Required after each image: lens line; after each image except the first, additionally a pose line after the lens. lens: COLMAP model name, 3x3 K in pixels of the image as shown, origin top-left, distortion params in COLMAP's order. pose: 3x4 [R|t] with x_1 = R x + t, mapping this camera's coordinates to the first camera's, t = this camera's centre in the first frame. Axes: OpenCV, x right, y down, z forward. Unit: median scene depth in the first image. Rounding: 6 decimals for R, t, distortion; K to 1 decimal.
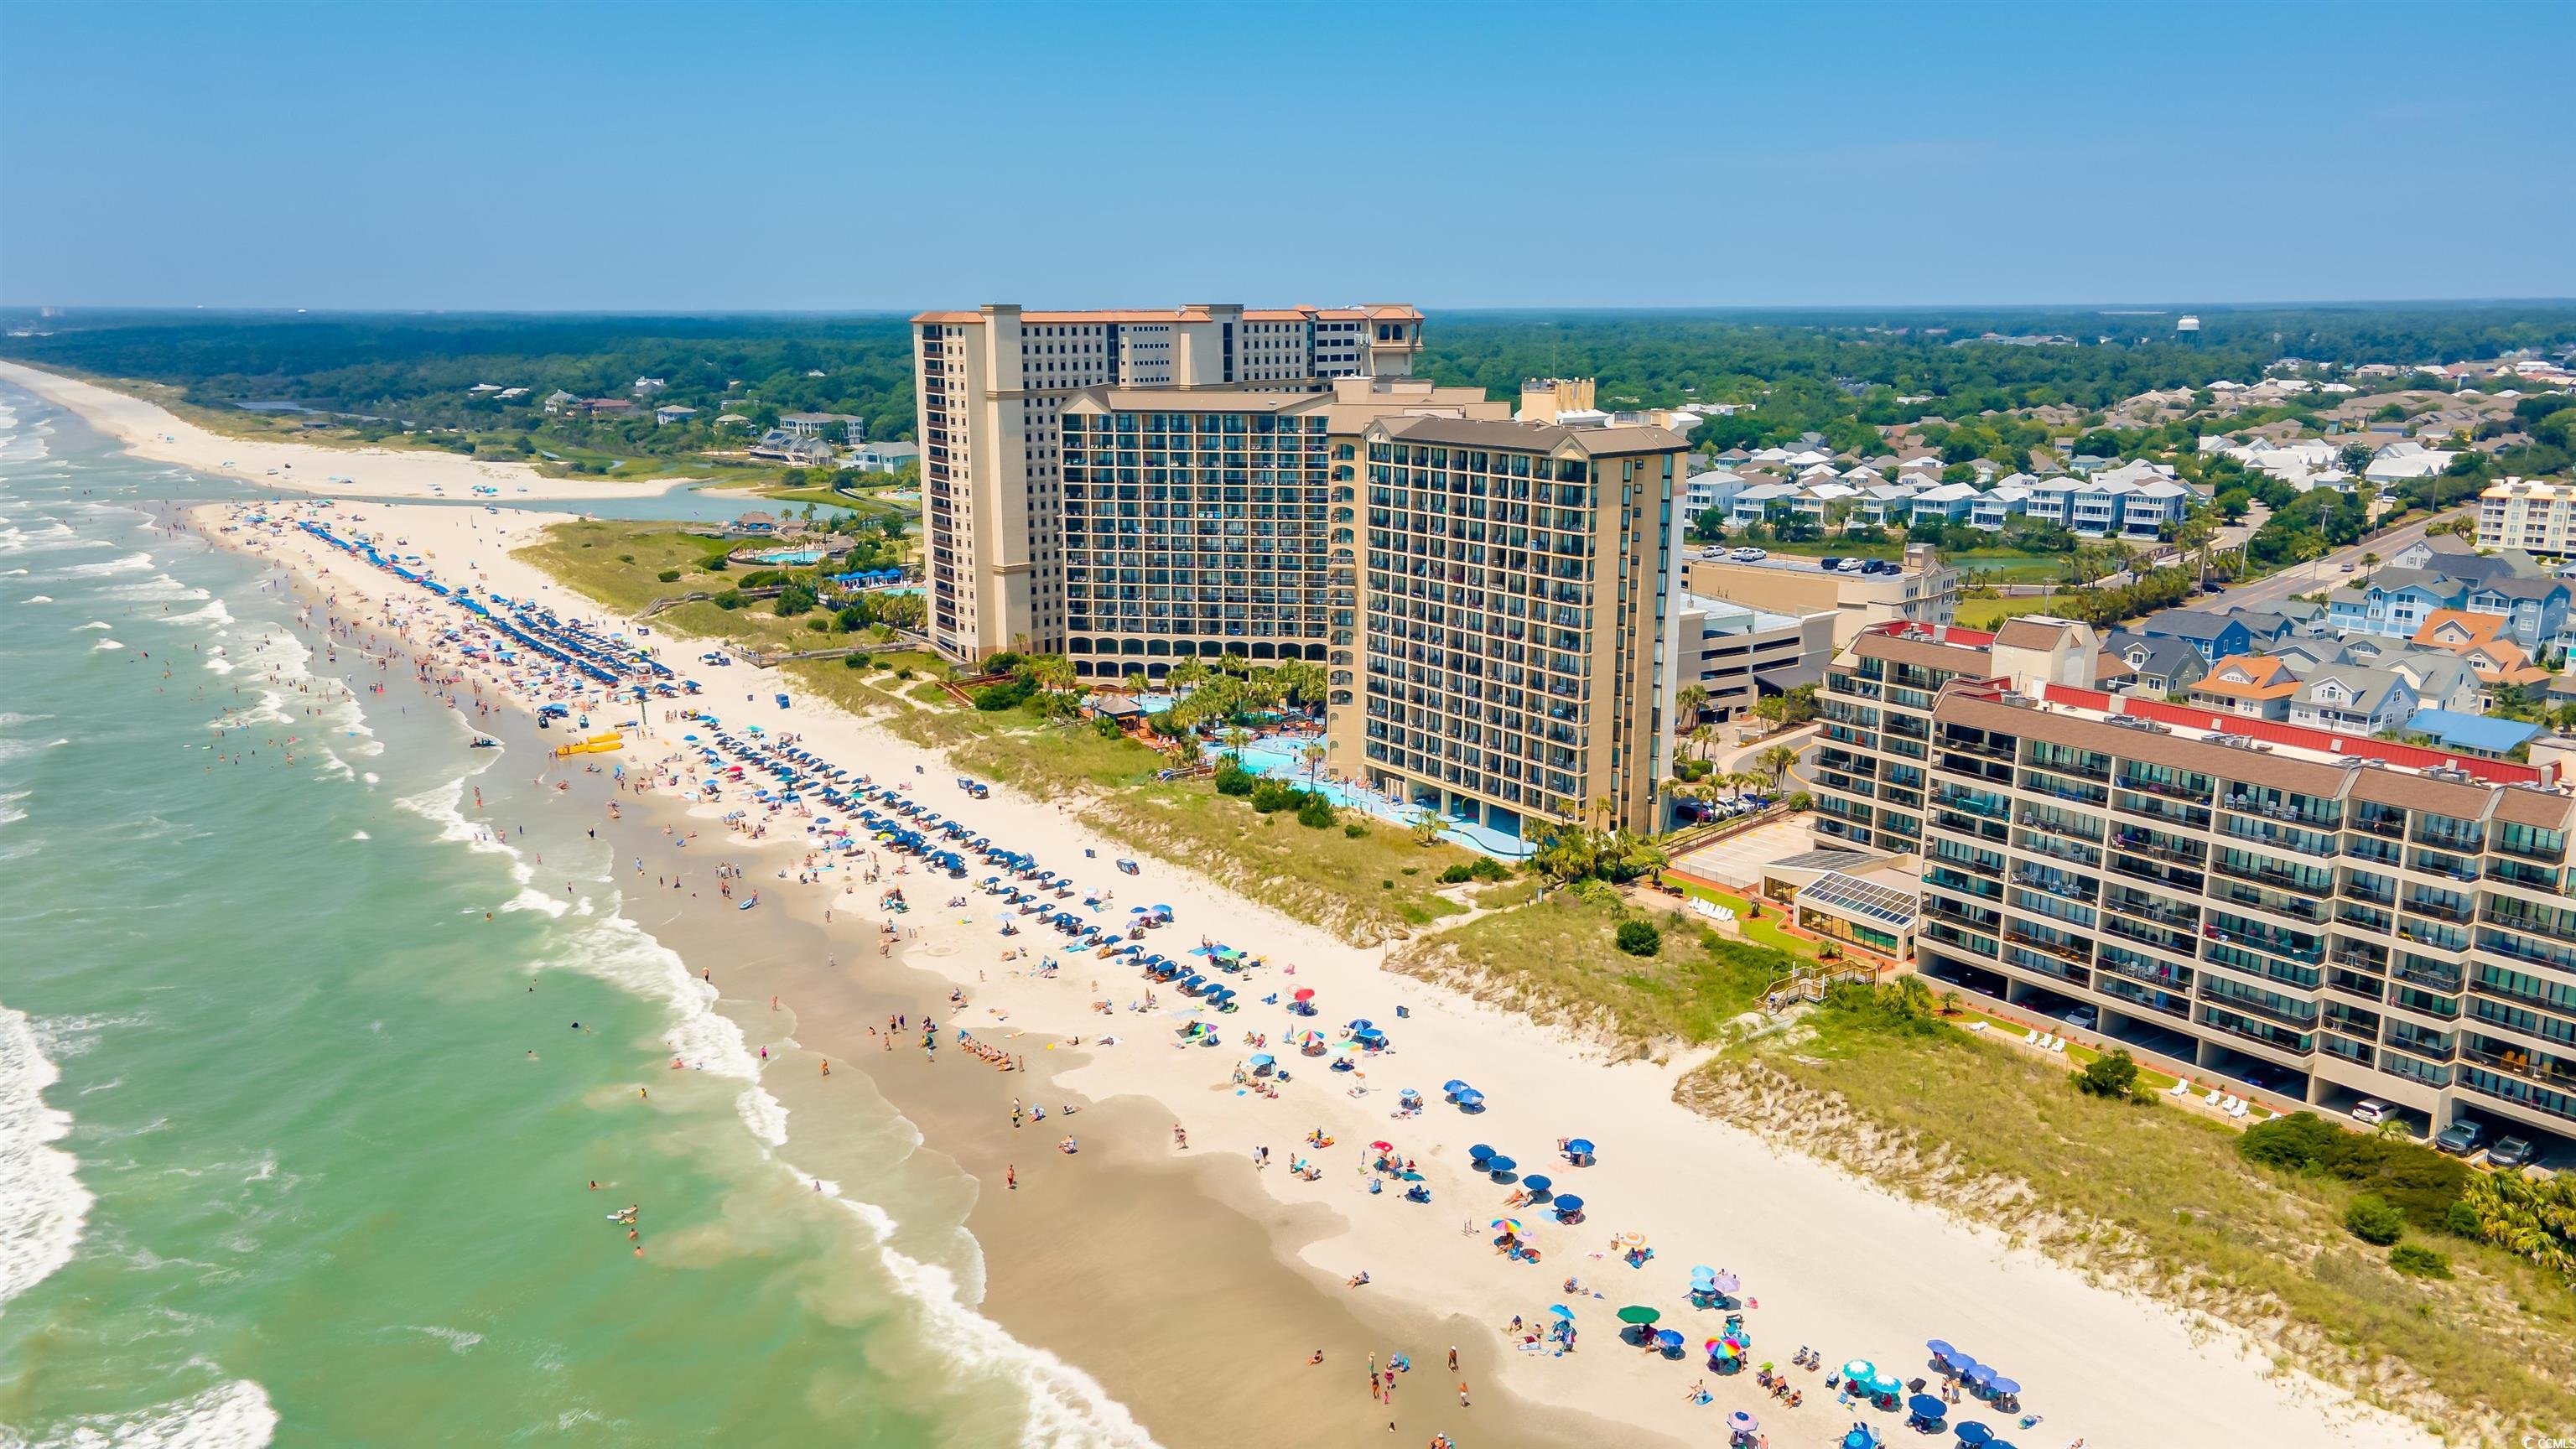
lens RADIAL K [[1872.0, 0, 1281.4], [0, 1872.0, 730.9], [0, 0, 1]] dist [0.047078, 0.005683]
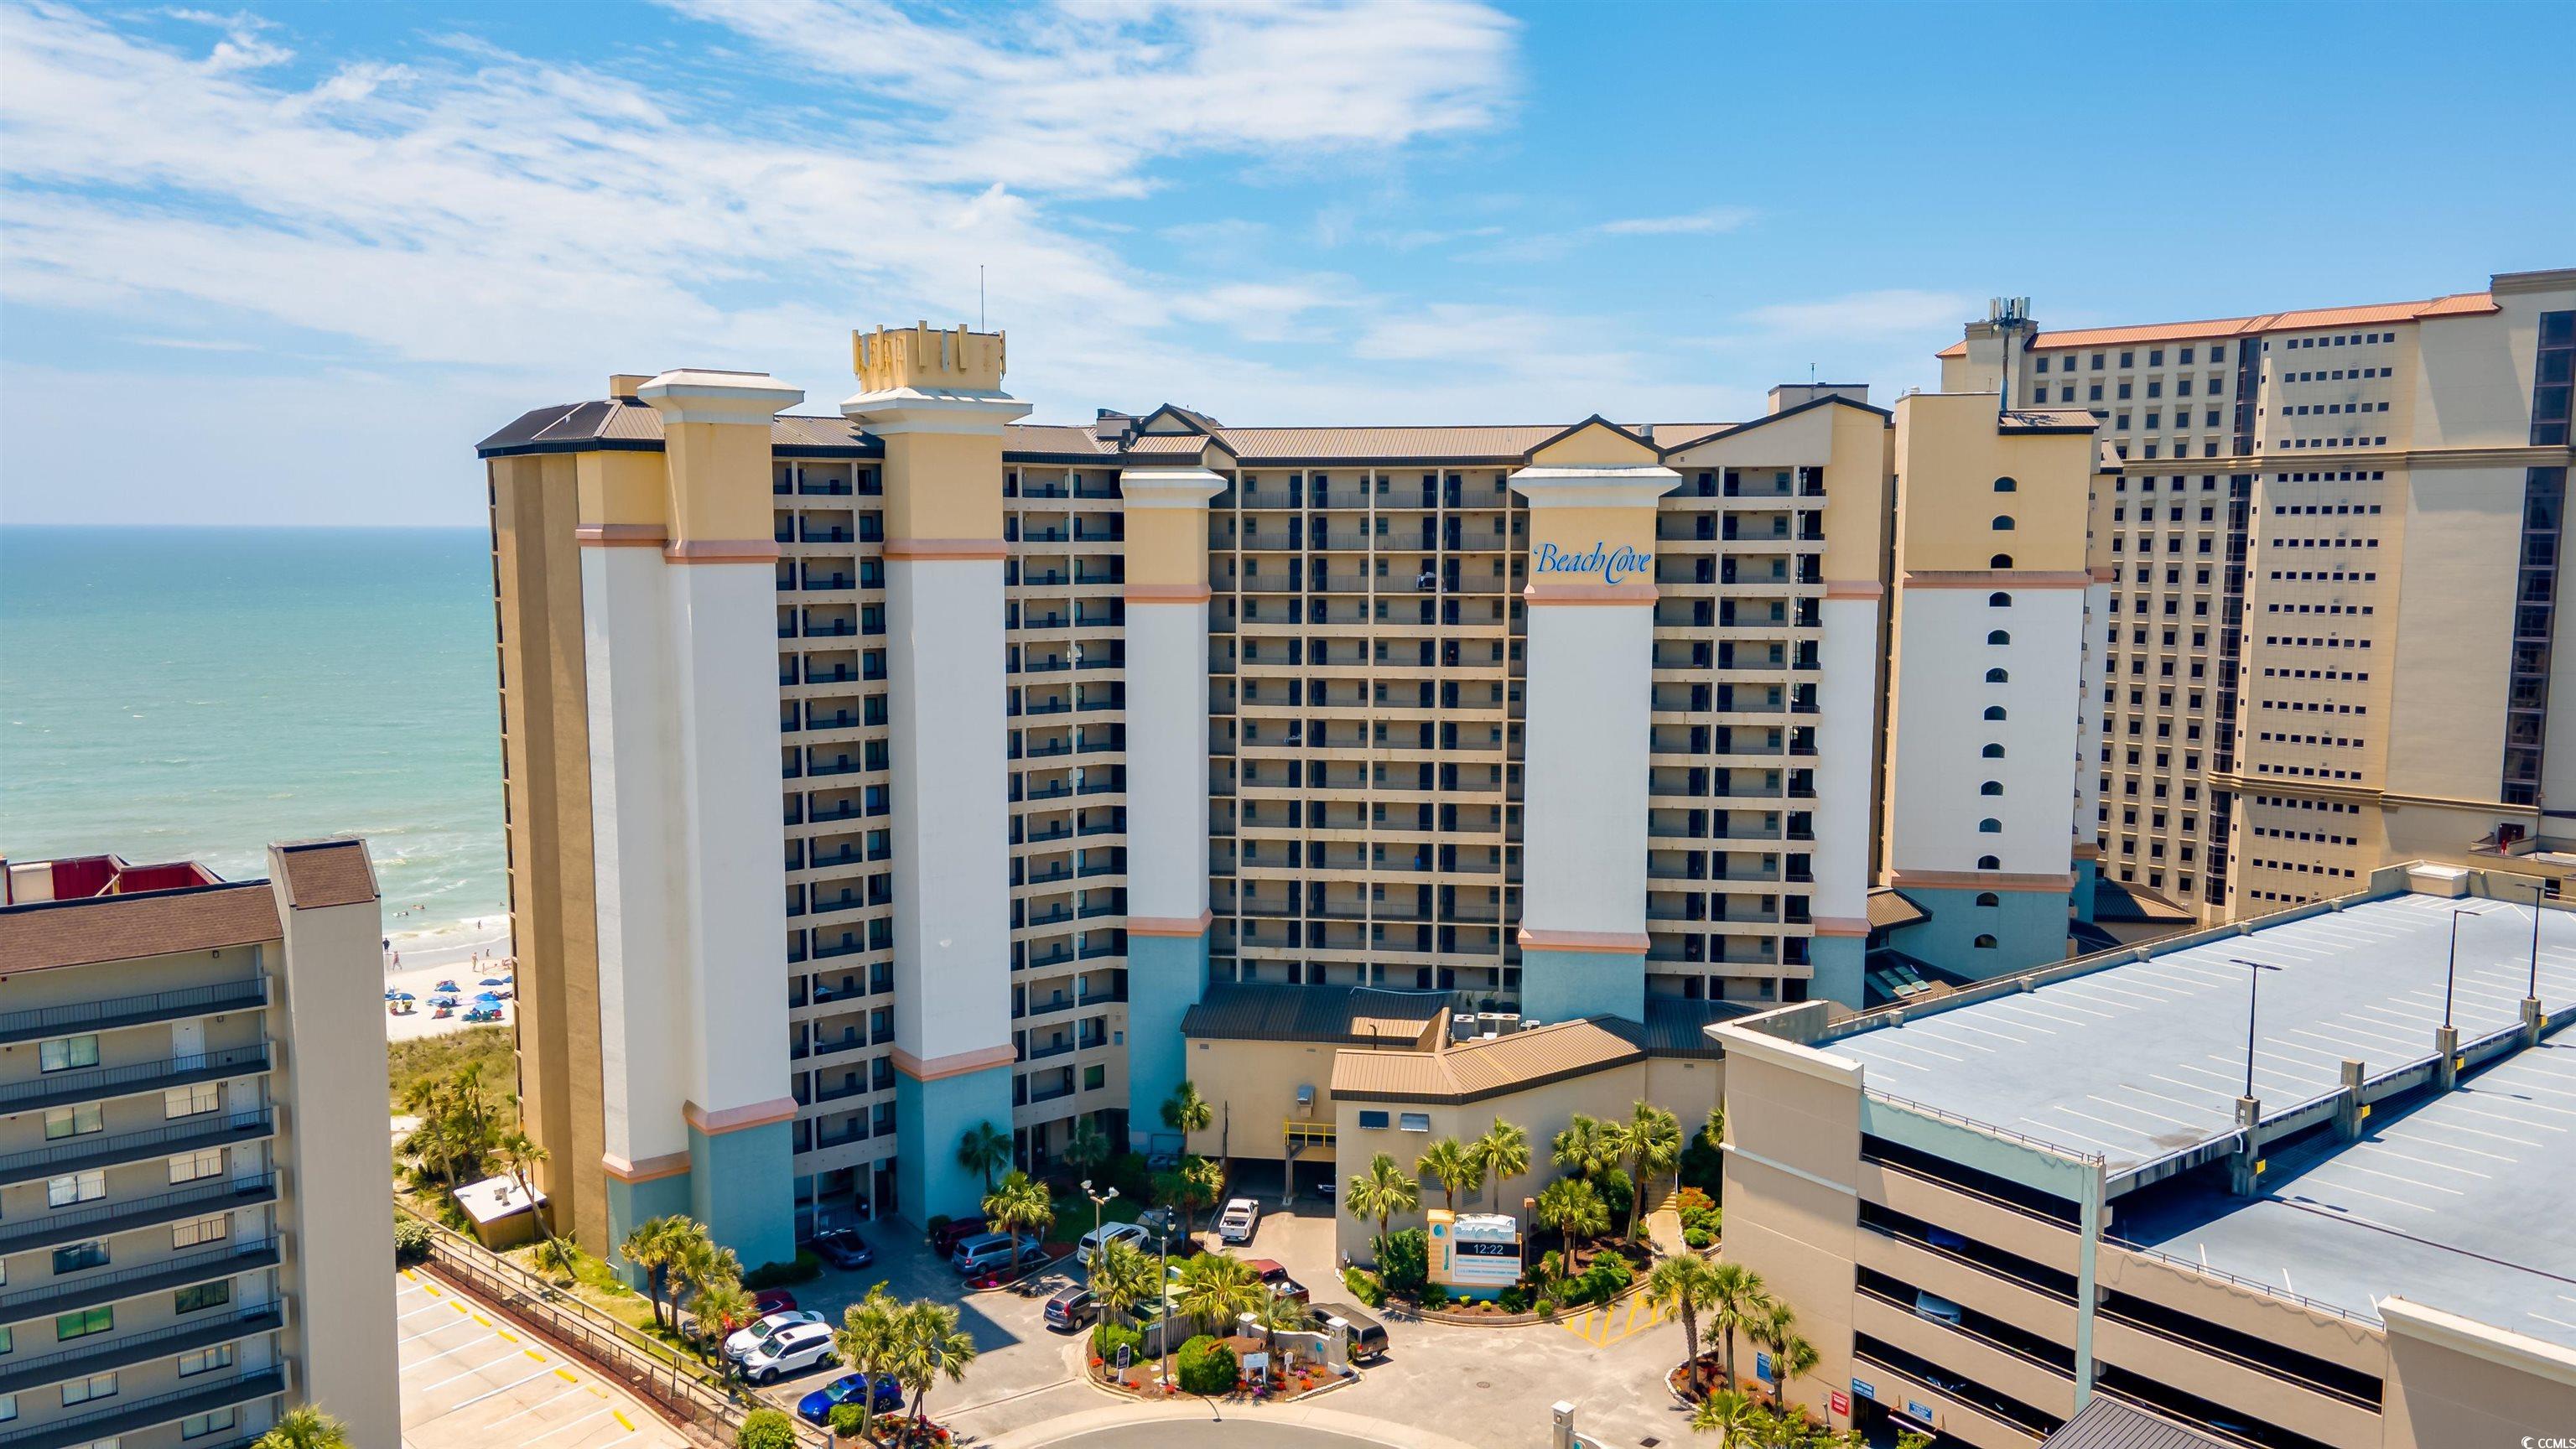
lens RADIAL K [[1858.3, 0, 1284.6], [0, 1858.3, 735.4], [0, 0, 1]] dist [0.034593, 0.006004]
pose [[0.028174, 0.119212, -0.992469, 0.589139], [-0.219947, 0.969270, 0.110181, -0.147063], [0.975105, 0.215186, 0.053528, 0.996532]]
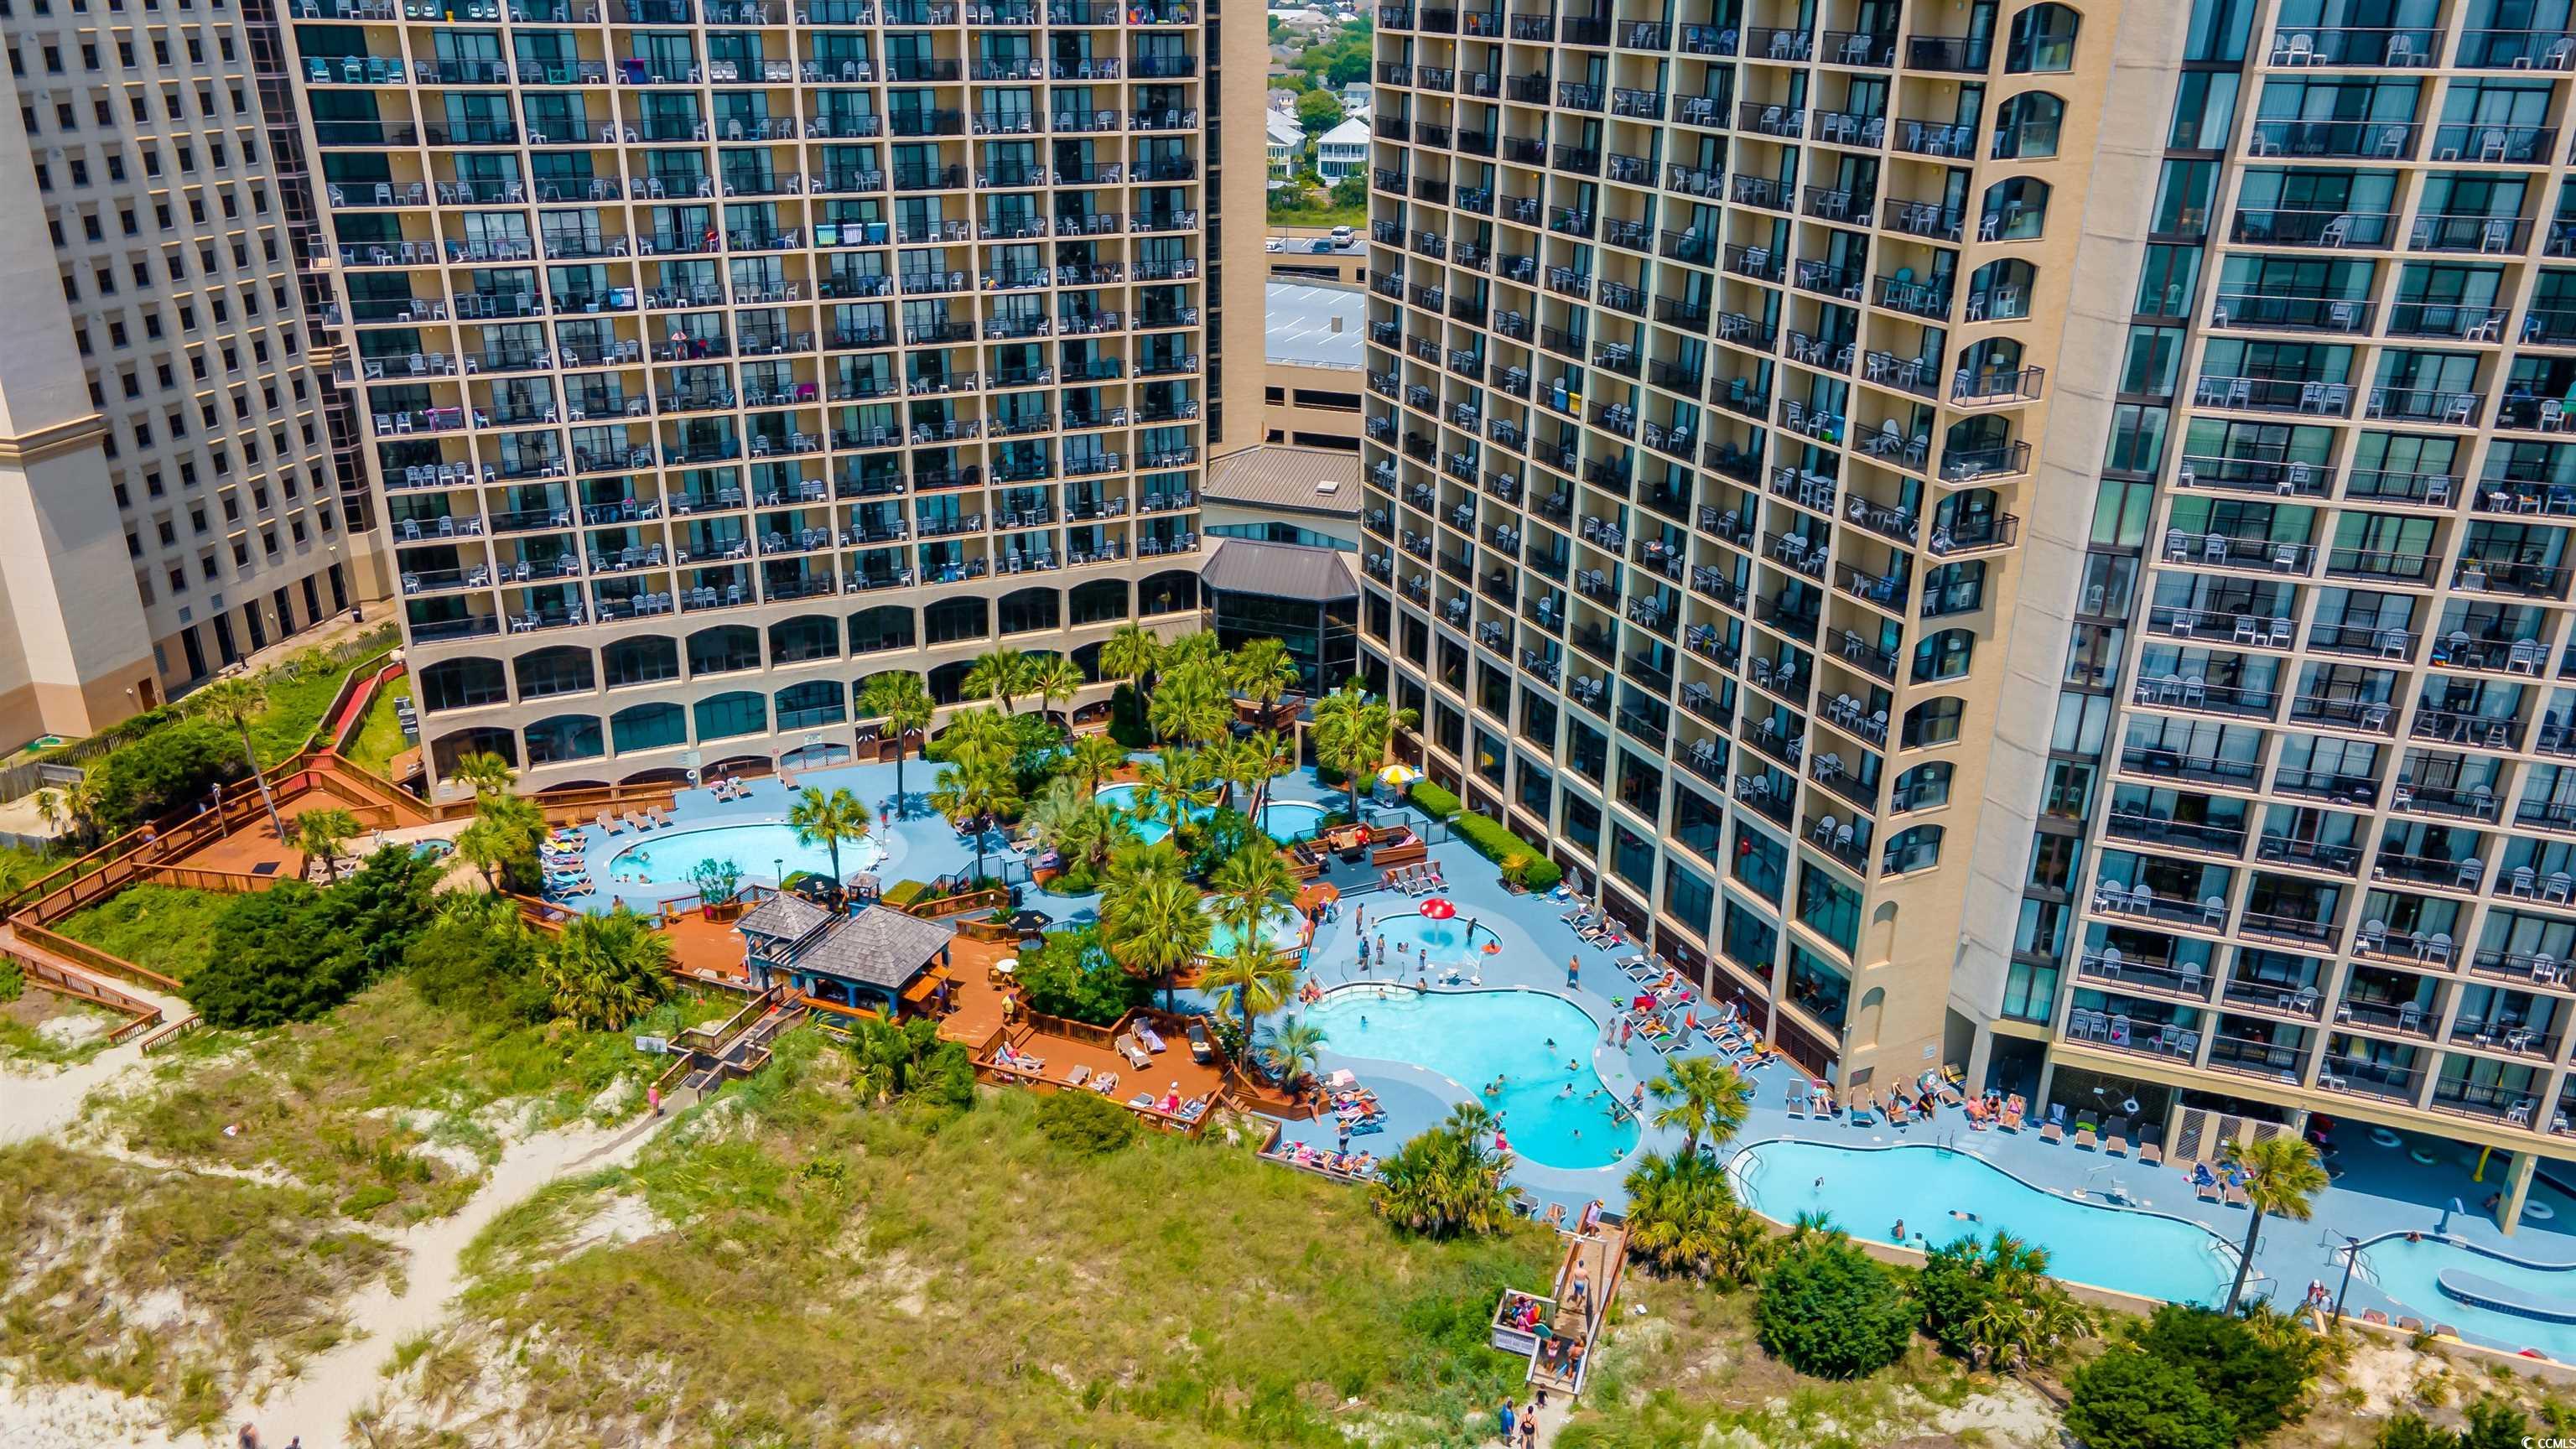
lens RADIAL K [[1858.3, 0, 1284.6], [0, 1858.3, 735.4], [0, 0, 1]] dist [0.034593, 0.006004]
pose [[0.822071, -0.207628, 0.530180, -0.200042], [0.112476, 0.972012, 0.206258, -0.106505], [-0.558166, -0.109926, 0.822415, 0.814661]]
